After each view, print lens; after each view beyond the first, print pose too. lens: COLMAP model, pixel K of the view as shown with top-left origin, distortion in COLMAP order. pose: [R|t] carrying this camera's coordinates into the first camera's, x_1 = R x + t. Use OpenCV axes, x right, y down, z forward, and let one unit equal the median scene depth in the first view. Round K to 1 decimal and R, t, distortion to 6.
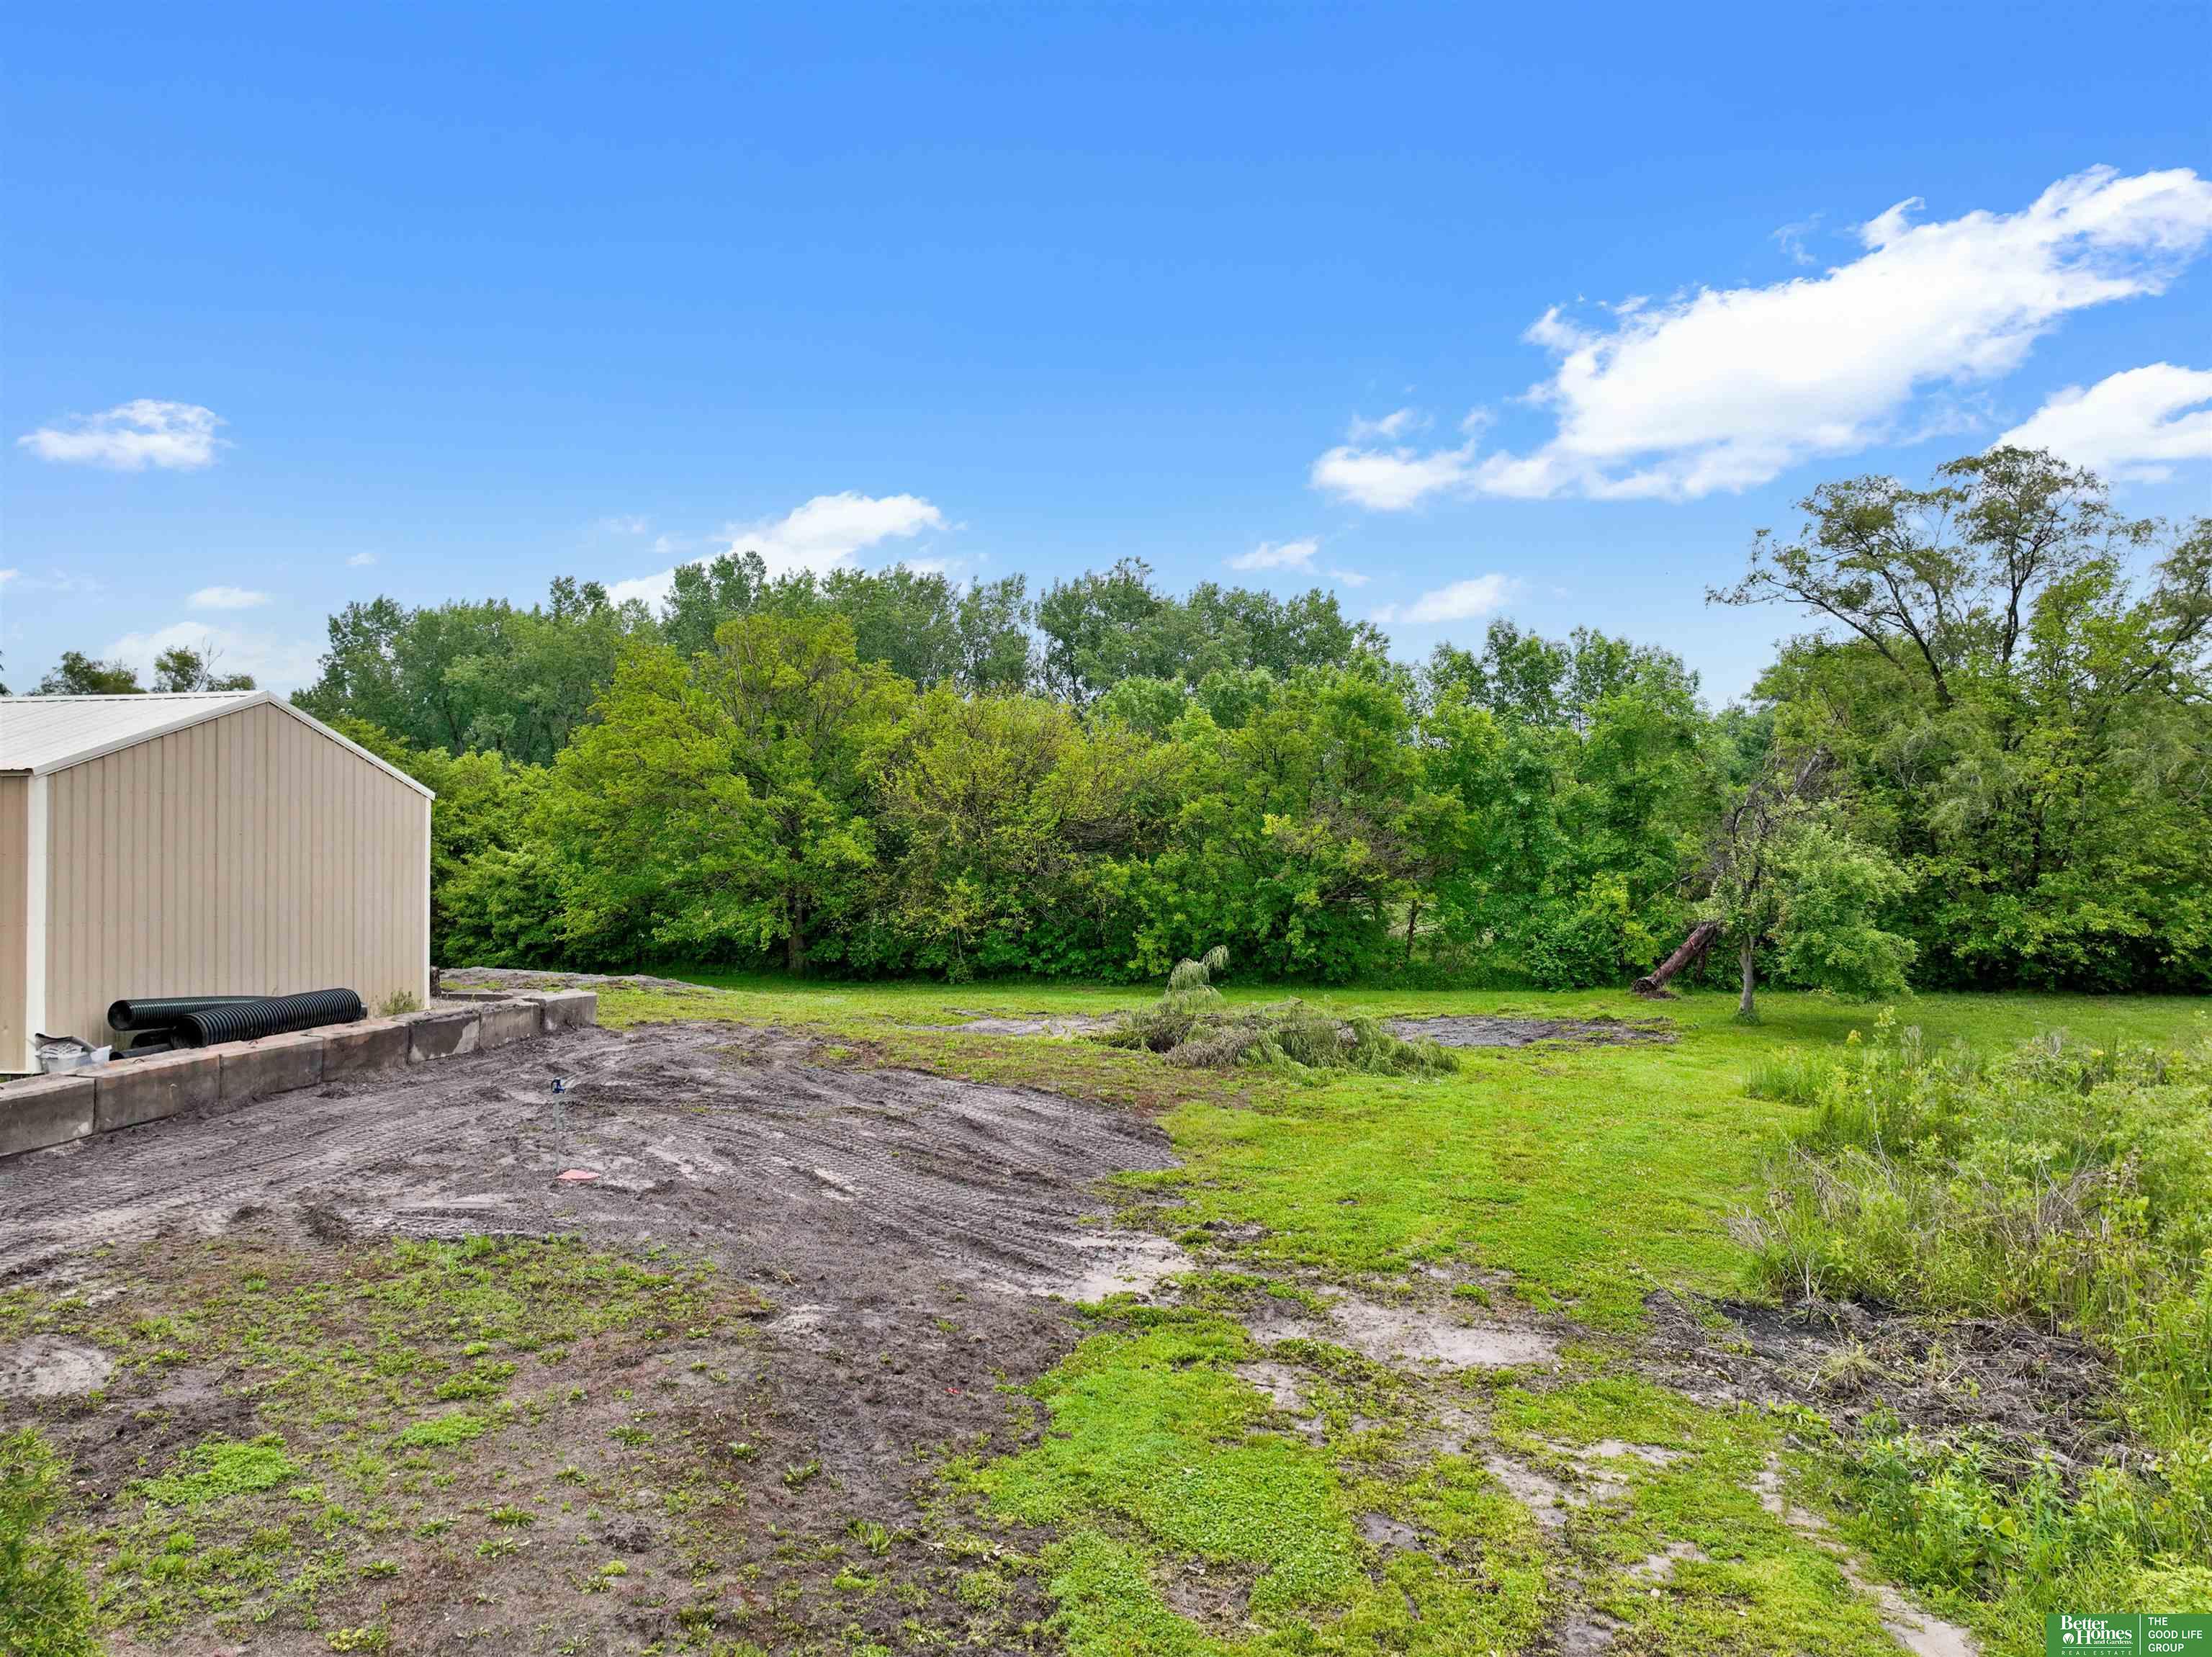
lens RADIAL K [[1568.6, 0, 1121.0], [0, 1568.6, 822.1], [0, 0, 1]] dist [-0.005126, 0.025462]
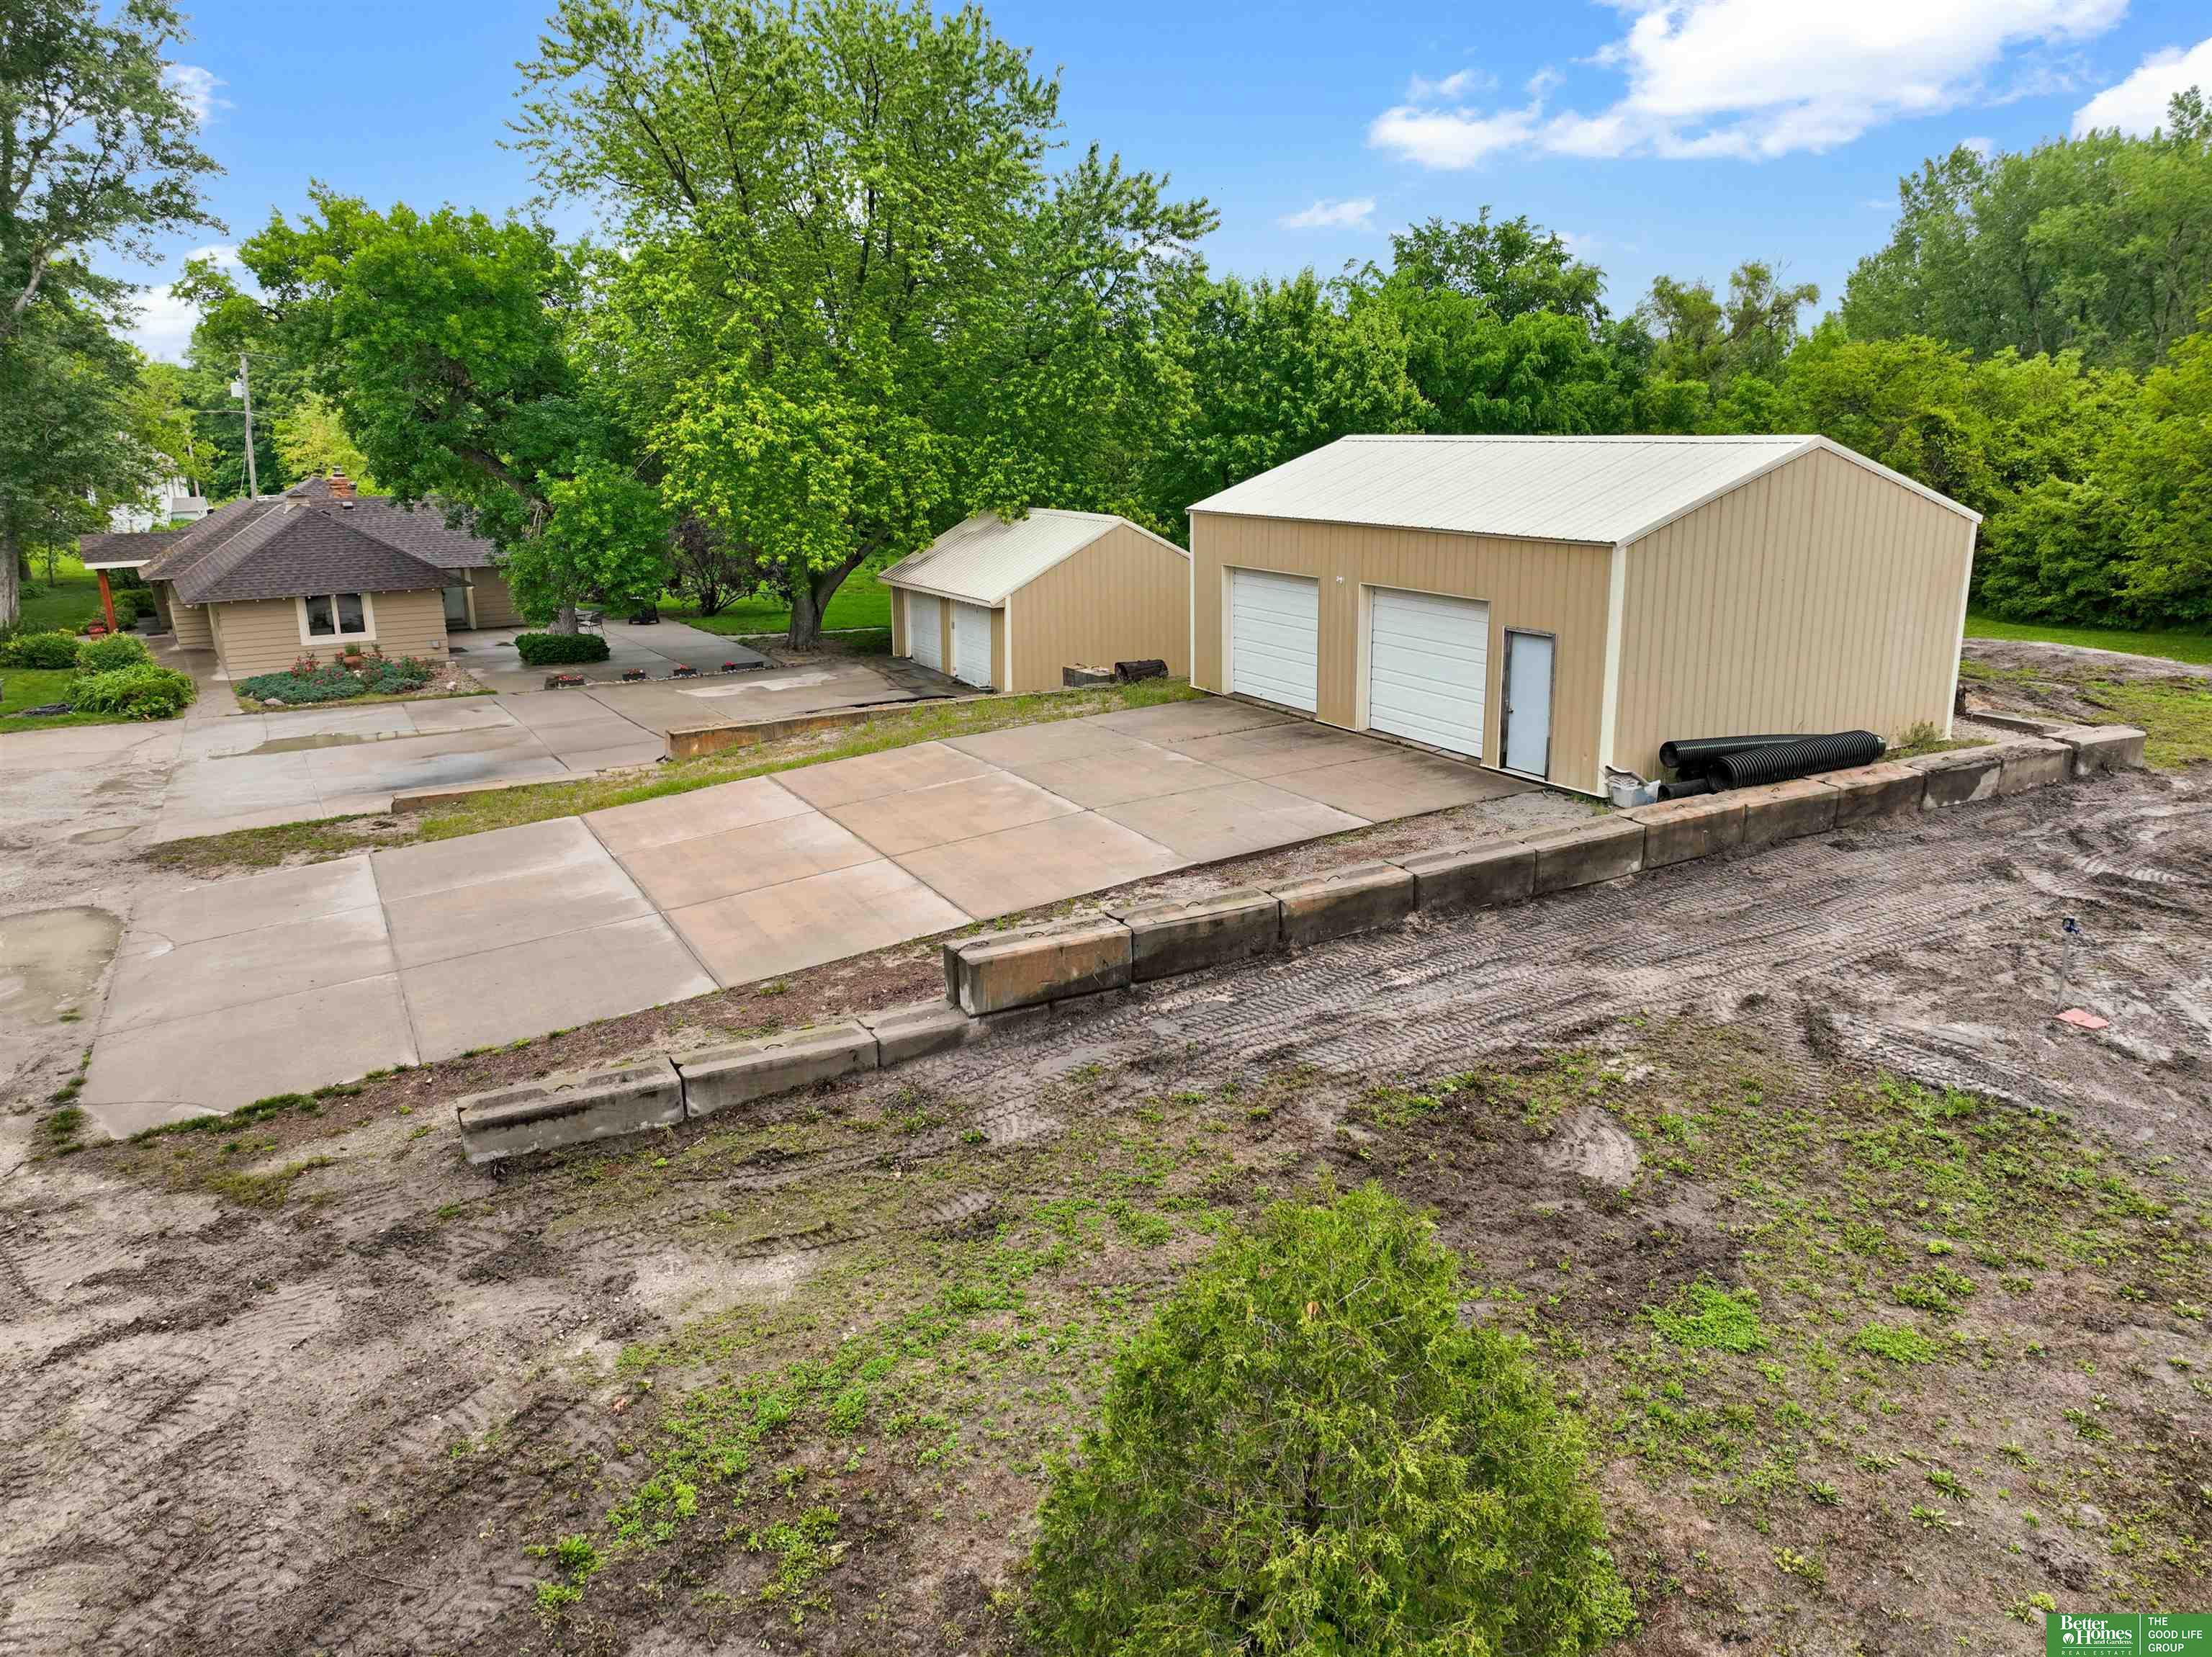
lens RADIAL K [[1568.6, 0, 1122.1], [0, 1568.6, 842.1], [0, 0, 1]] dist [-0.005126, 0.025462]
pose [[0.619045, 0.197175, -0.760201, -0.003503], [0.027694, 0.961888, 0.272039, -0.150374], [0.784867, -0.189457, 0.589991, 0.002971]]
